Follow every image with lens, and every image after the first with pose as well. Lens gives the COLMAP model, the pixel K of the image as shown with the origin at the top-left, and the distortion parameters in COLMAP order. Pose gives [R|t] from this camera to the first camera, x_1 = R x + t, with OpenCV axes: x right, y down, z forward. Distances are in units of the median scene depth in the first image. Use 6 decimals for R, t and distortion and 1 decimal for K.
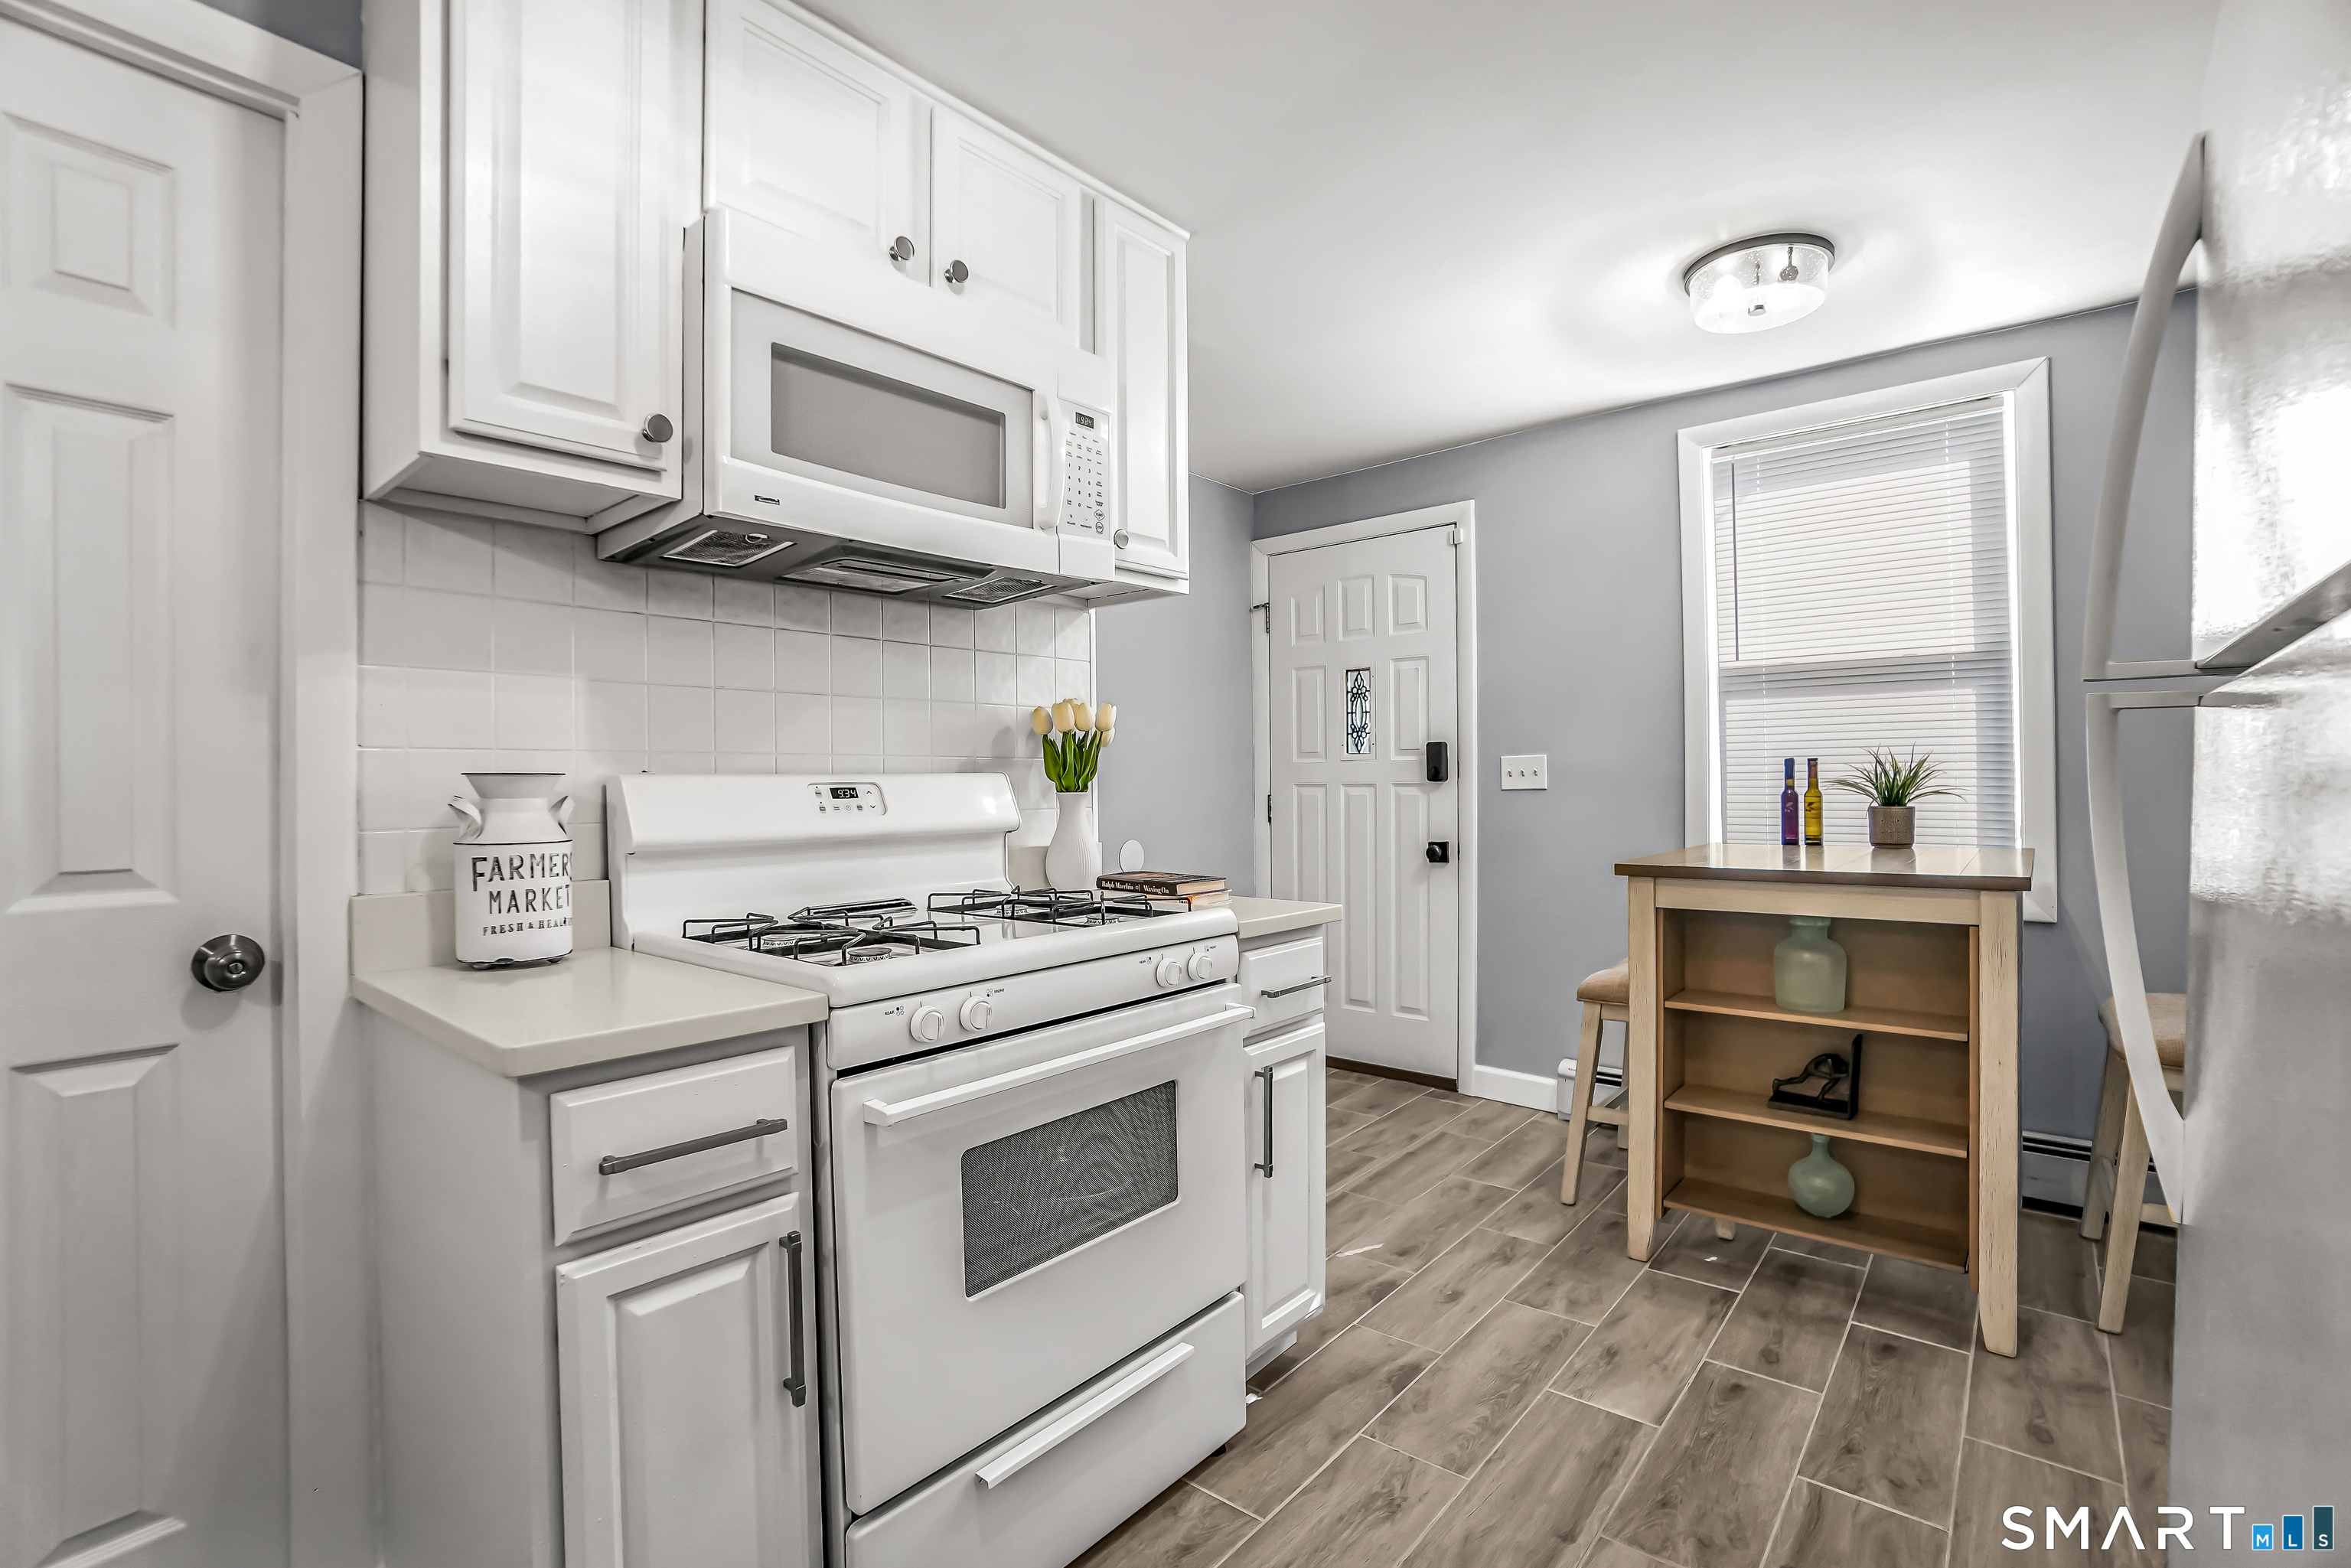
lens RADIAL K [[1059.0, 0, 1175.5], [0, 1059.0, 784.0], [0, 0, 1]] dist [-0.037703, 0.012577]
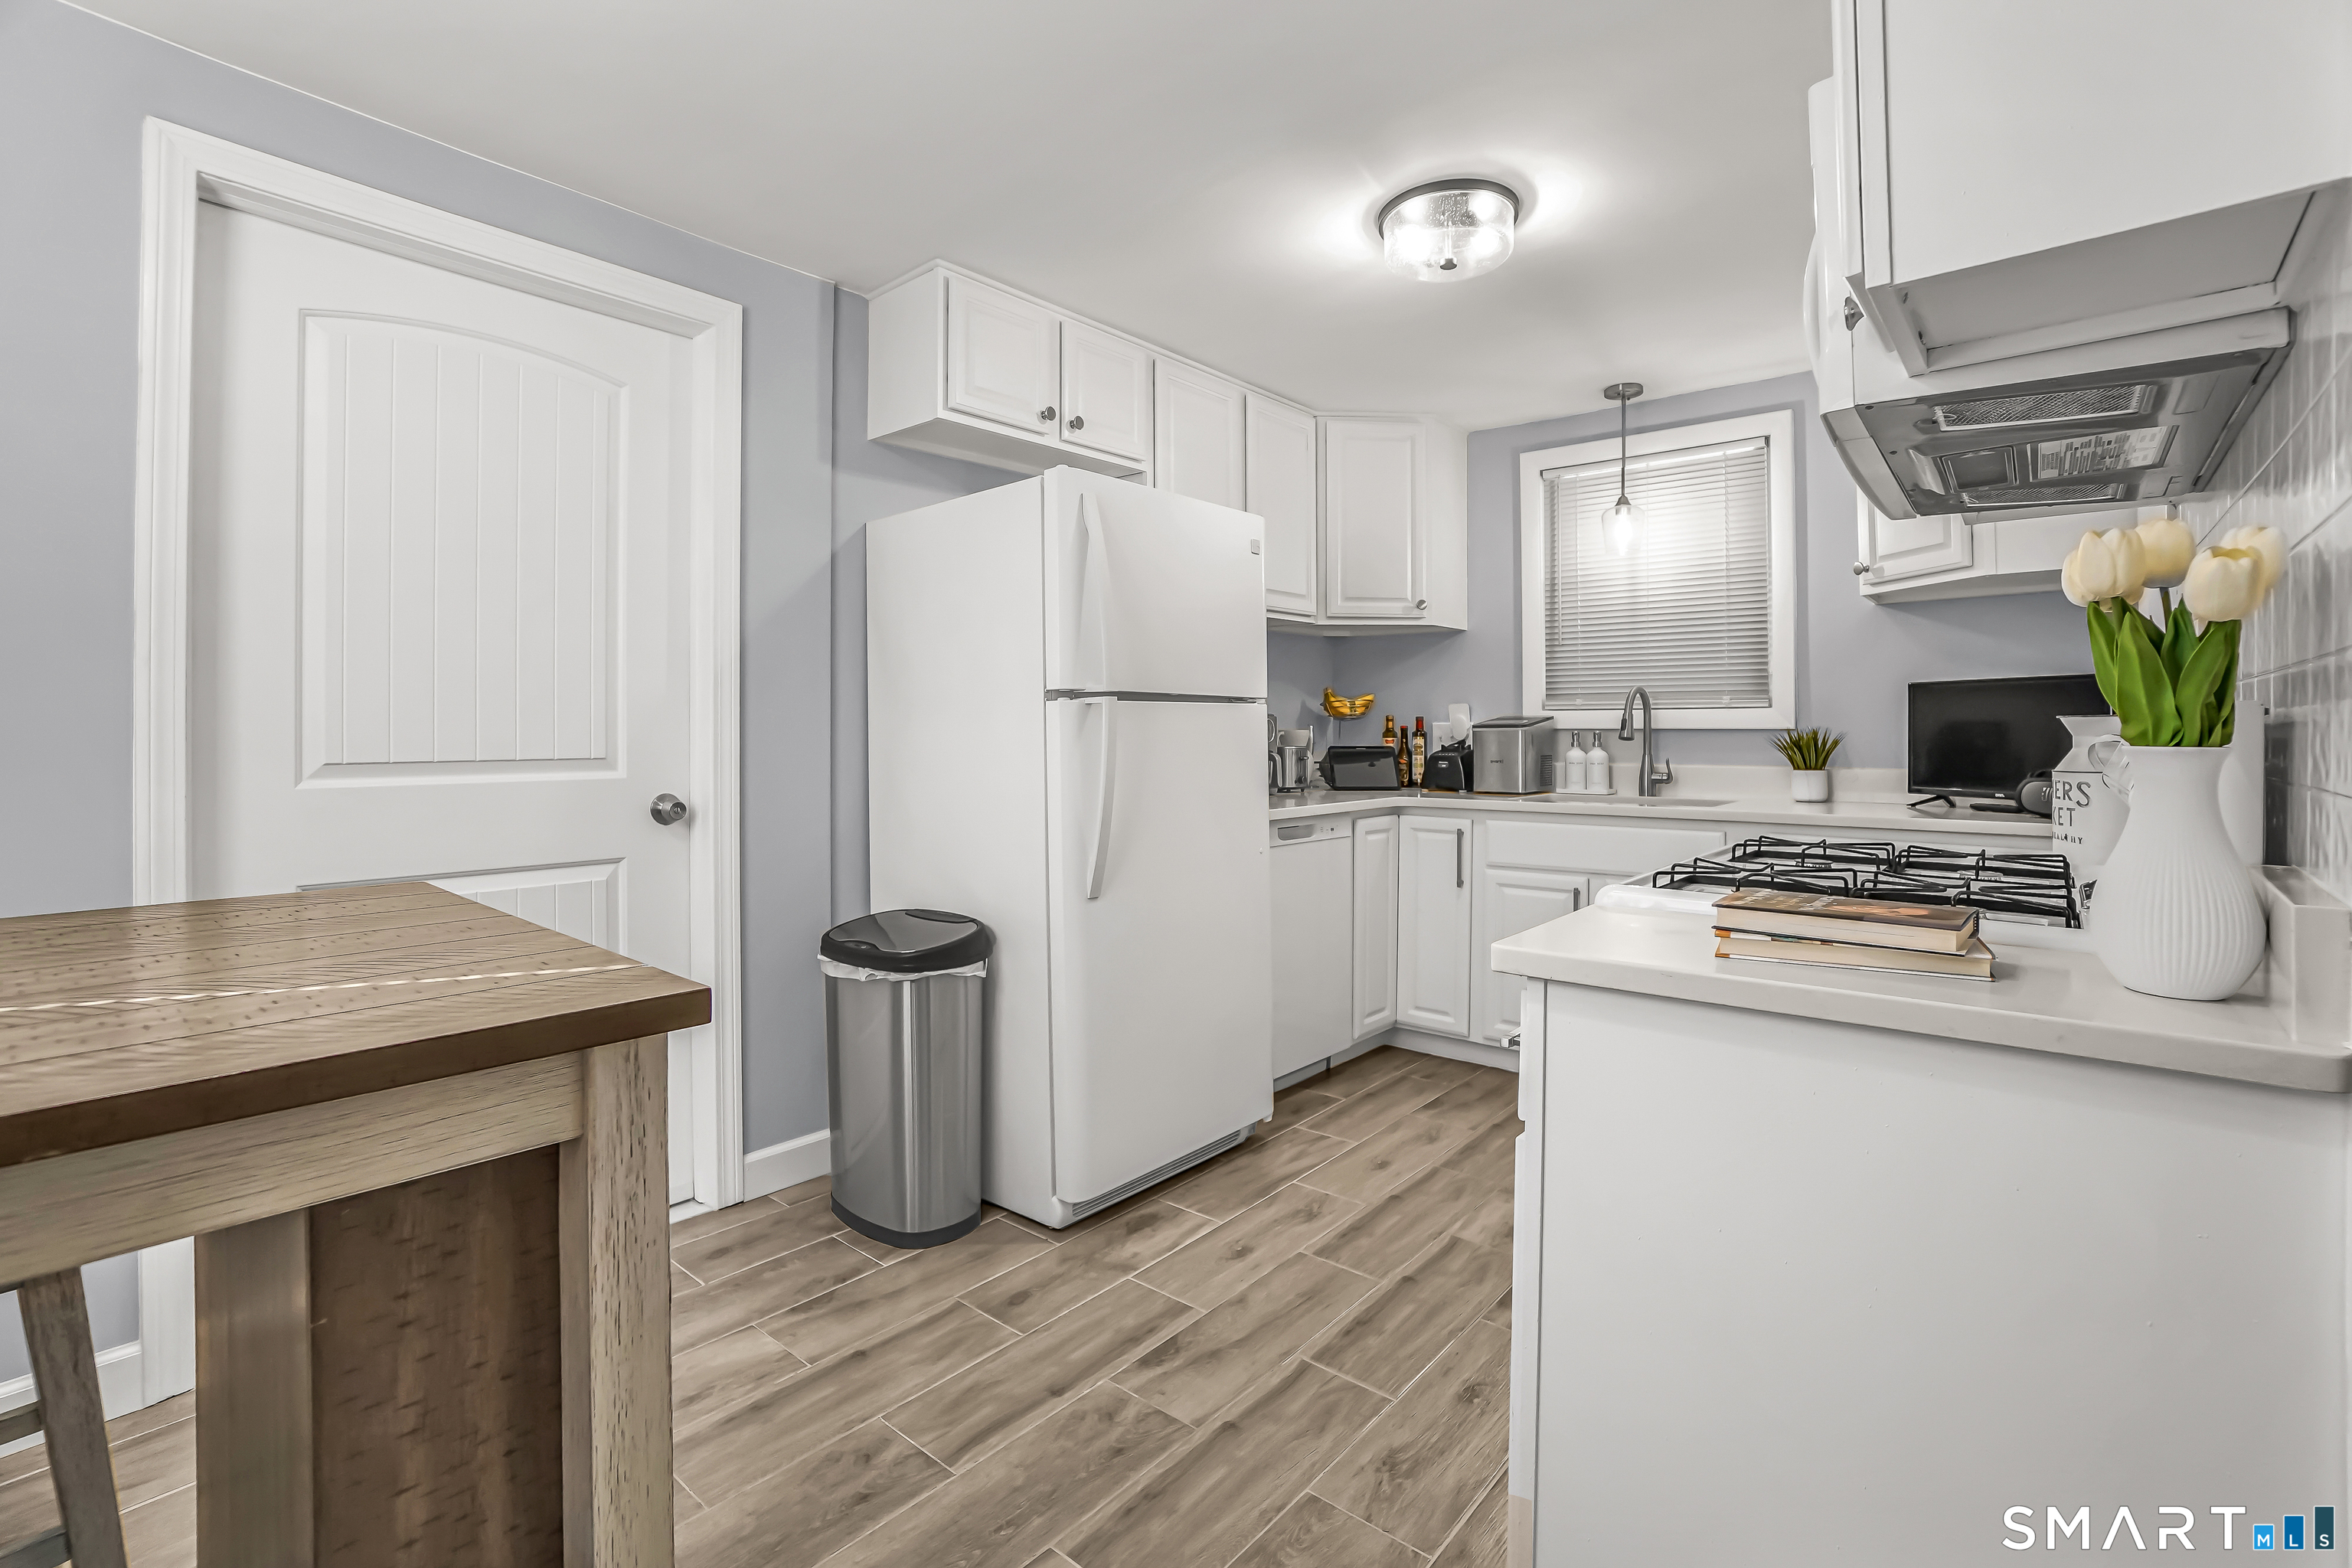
lens RADIAL K [[1067.3, 0, 1170.4], [0, 1067.3, 736.0], [0, 0, 1]] dist [-0.057555, 0.019253]
pose [[-0.999984, 0.005665, 0.000042, 0.364791], [0.005665, 0.999917, 0.011551, -0.005807], [0.000023, 0.011552, -0.999933, 1.746126]]
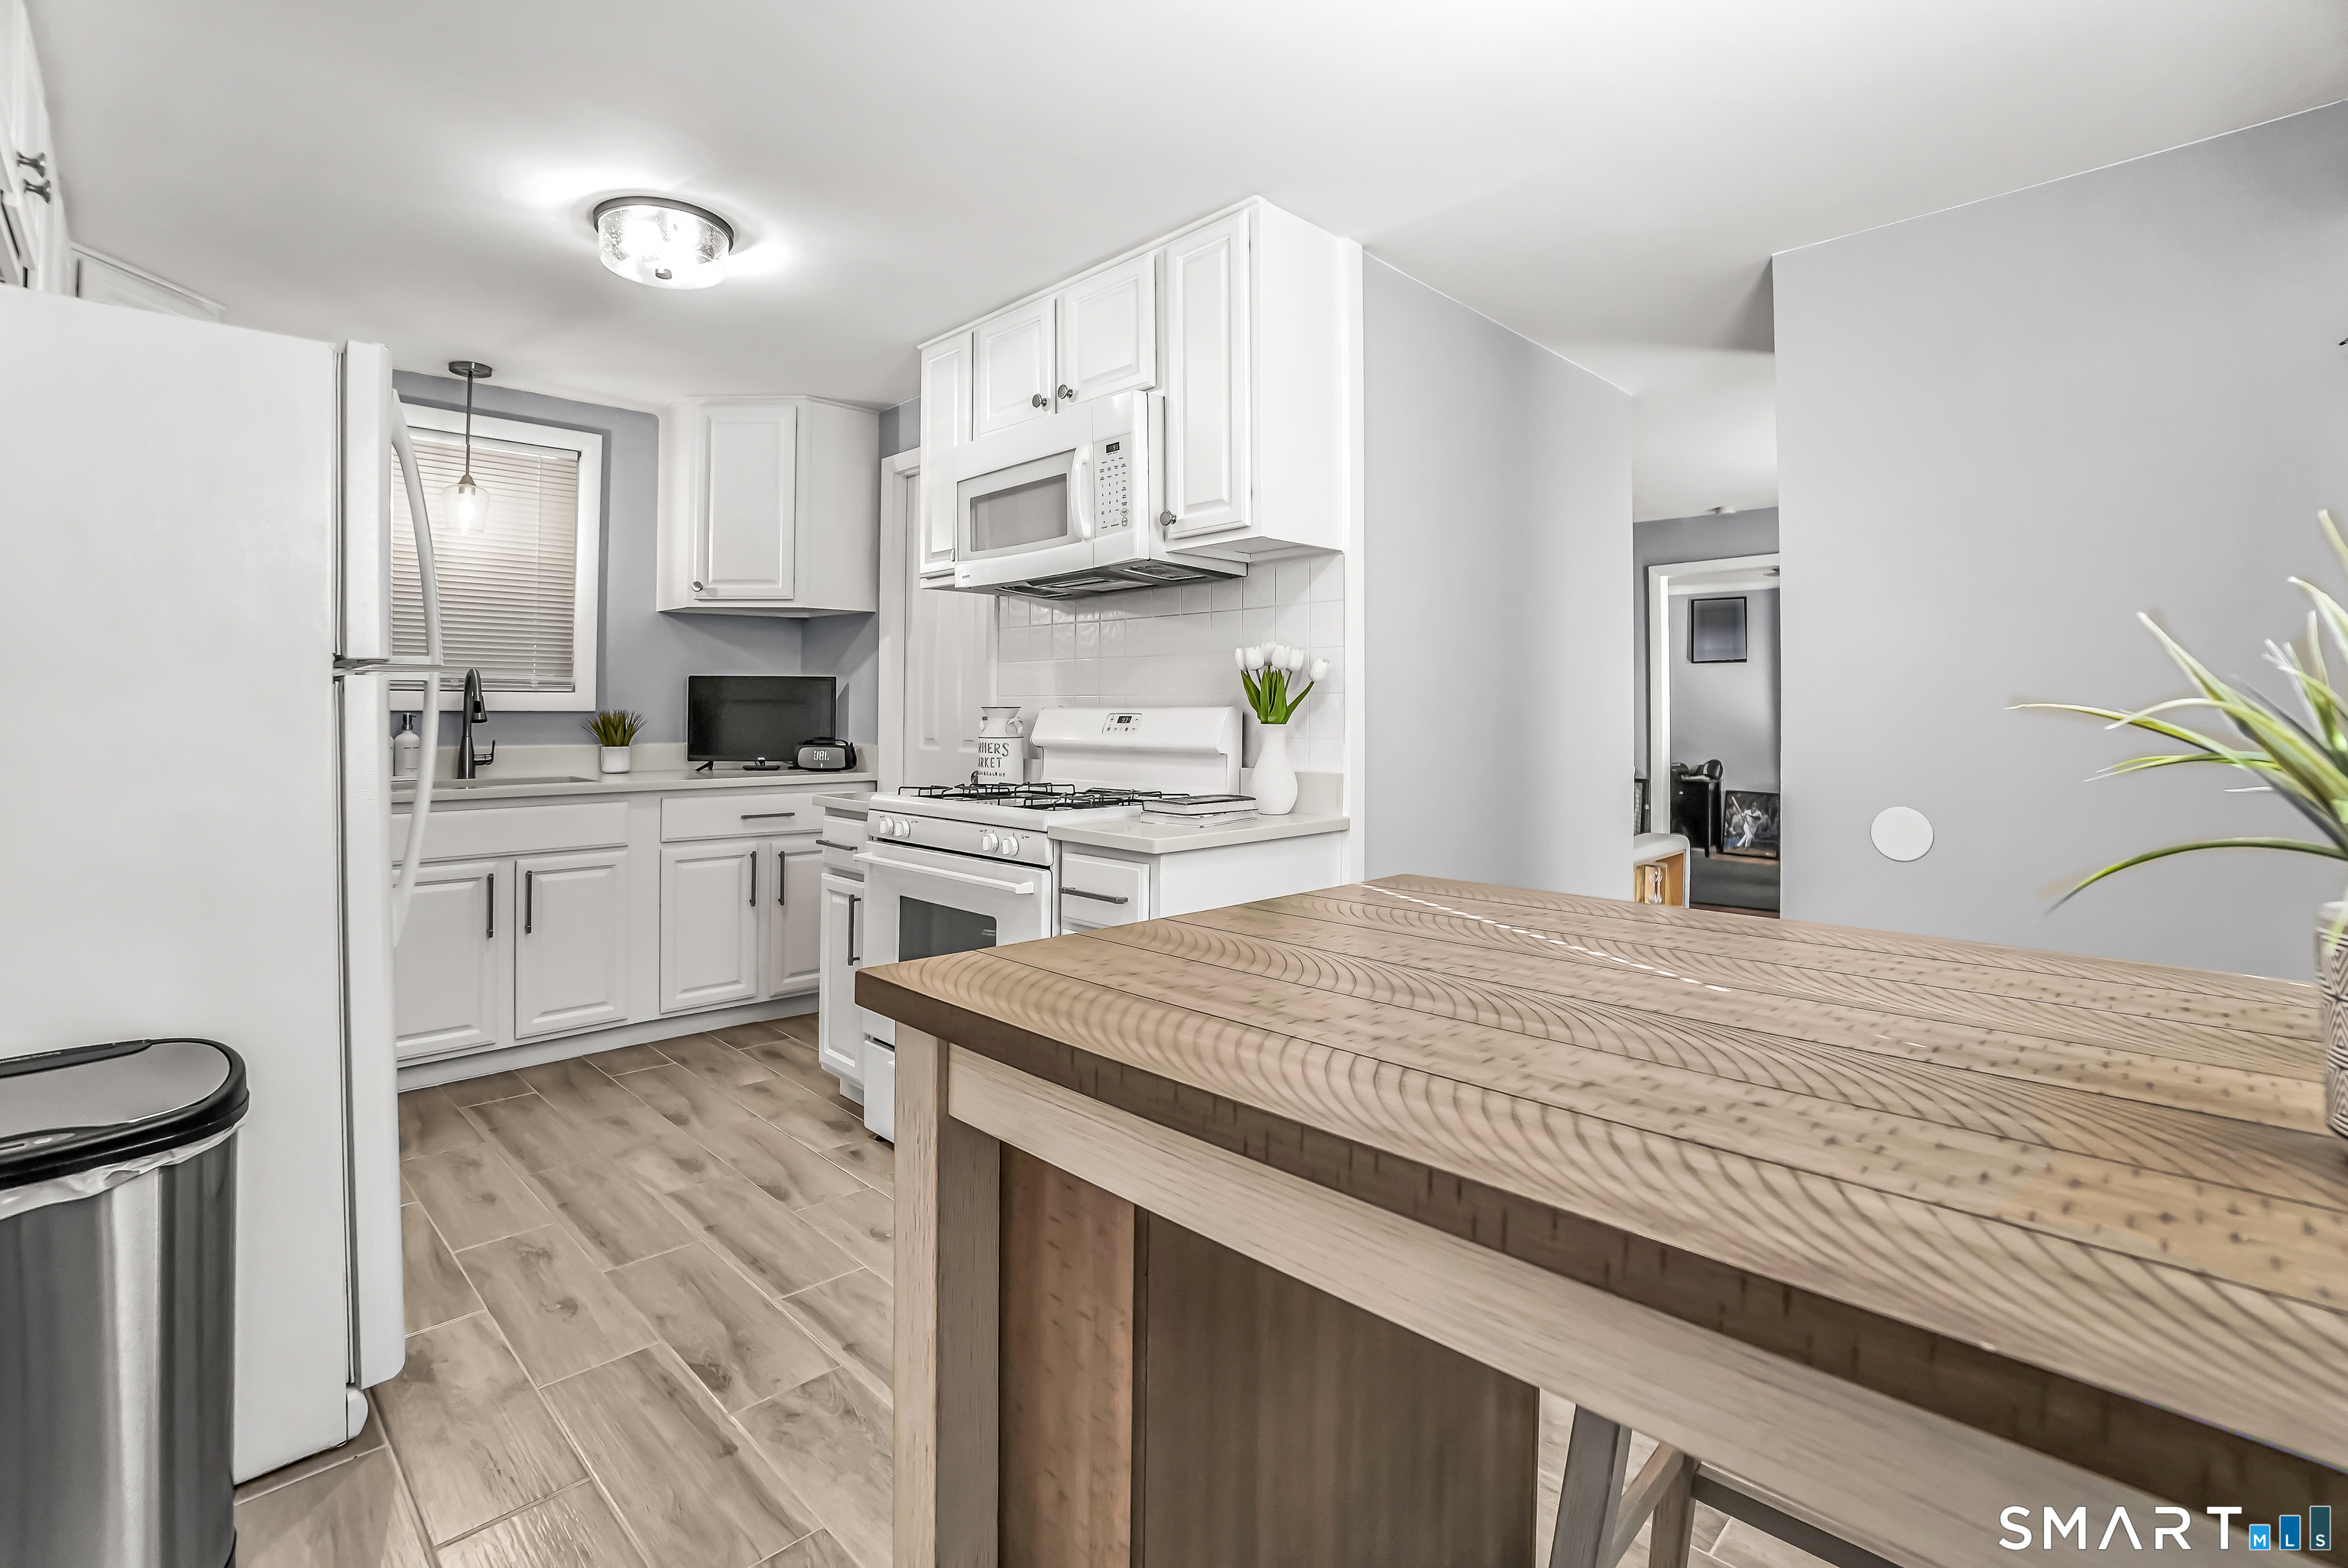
lens RADIAL K [[1081.9, 0, 1118.4], [0, 1081.9, 696.3], [0, 0, 1]] dist [0.000136, 0.000106]
pose [[-0.118848, -0.009140, -0.992870, 1.330159], [-0.012123, 0.999896, -0.007754, -0.015810], [0.992838, 0.011115, -0.118947, 1.215155]]
